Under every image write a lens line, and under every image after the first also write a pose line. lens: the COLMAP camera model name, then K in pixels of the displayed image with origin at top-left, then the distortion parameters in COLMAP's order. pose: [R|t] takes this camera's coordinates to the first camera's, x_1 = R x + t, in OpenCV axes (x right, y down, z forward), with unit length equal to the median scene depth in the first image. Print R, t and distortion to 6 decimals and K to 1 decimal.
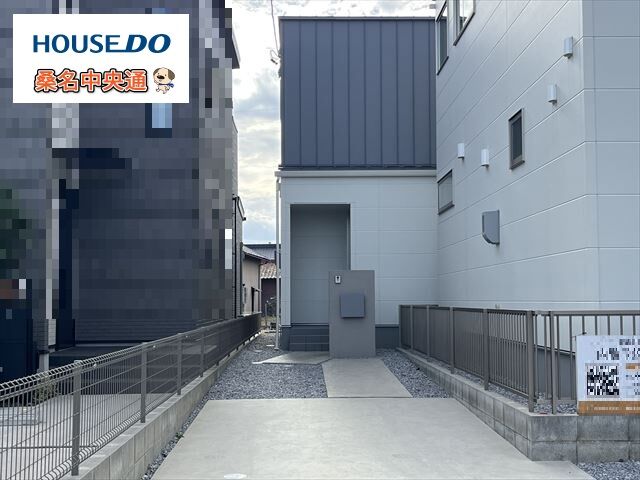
lens RADIAL K [[876.6, 0, 319.2], [0, 876.6, 241.8], [0, 0, 1]] dist [0.006680, 0.000000]
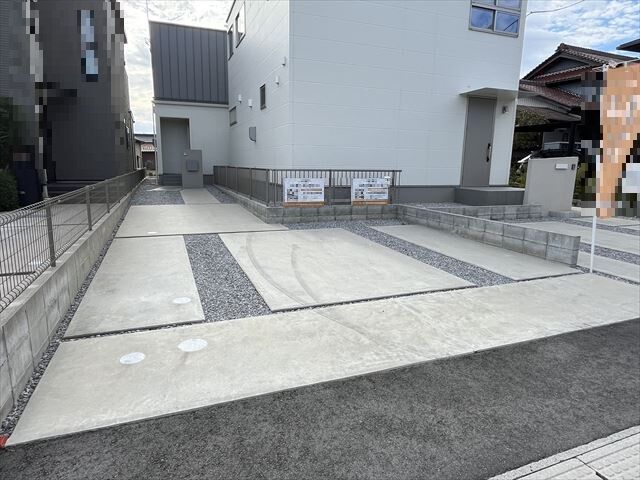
lens RADIAL K [[393.4, 0, 316.3], [0, 393.4, 239.0], [0, 0, 1]] dist [0.012444, -0.003784]
pose [[0.939202, -0.046555, 0.340194, -0.023049], [-0.040890, 0.968550, 0.245435, -0.009291], [-0.340922, -0.244423, 0.907761, -0.123215]]
